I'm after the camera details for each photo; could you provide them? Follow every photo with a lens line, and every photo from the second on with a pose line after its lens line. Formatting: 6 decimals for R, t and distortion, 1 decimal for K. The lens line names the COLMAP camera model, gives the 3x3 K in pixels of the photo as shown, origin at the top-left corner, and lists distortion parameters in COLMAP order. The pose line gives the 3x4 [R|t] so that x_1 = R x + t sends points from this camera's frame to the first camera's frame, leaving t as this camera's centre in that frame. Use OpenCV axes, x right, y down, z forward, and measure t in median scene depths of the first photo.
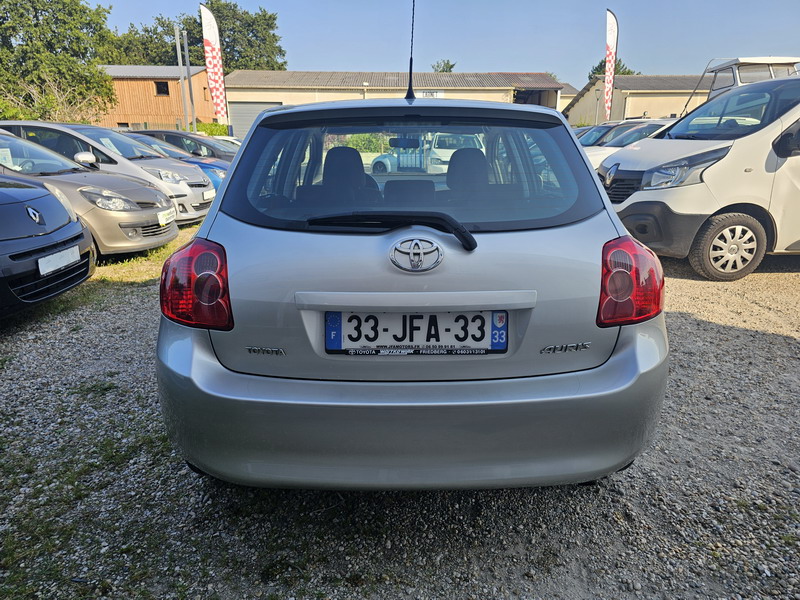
lens RADIAL K [[546.6, 0, 406.3], [0, 546.6, 295.1], [0, 0, 1]] dist [0.048460, -0.038087]
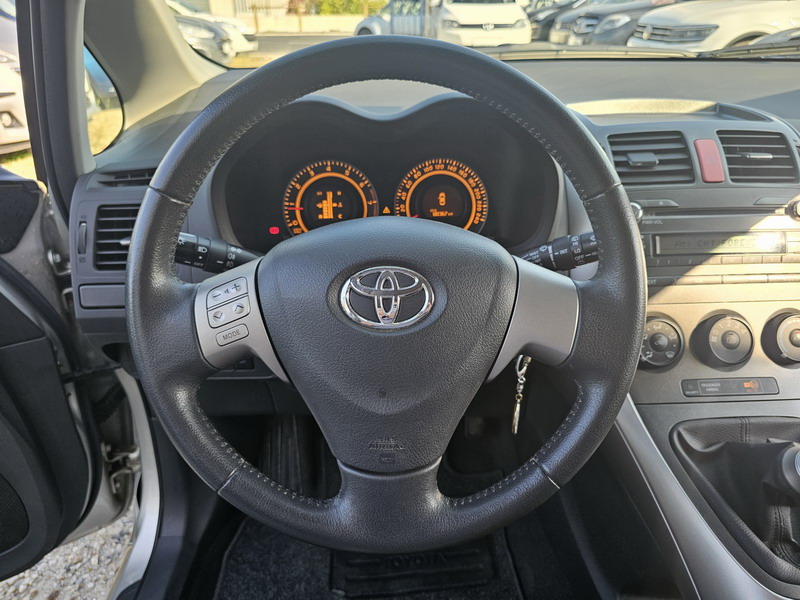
lens RADIAL K [[556.1, 0, 410.6], [0, 556.1, 312.7], [0, 0, 1]] dist [0.000628, -0.001513]
pose [[0.999293, -0.022594, 0.030054, -0.017945], [0.015145, 0.973478, 0.228277, -0.044225], [-0.034415, -0.227661, 0.973132, 0.196009]]
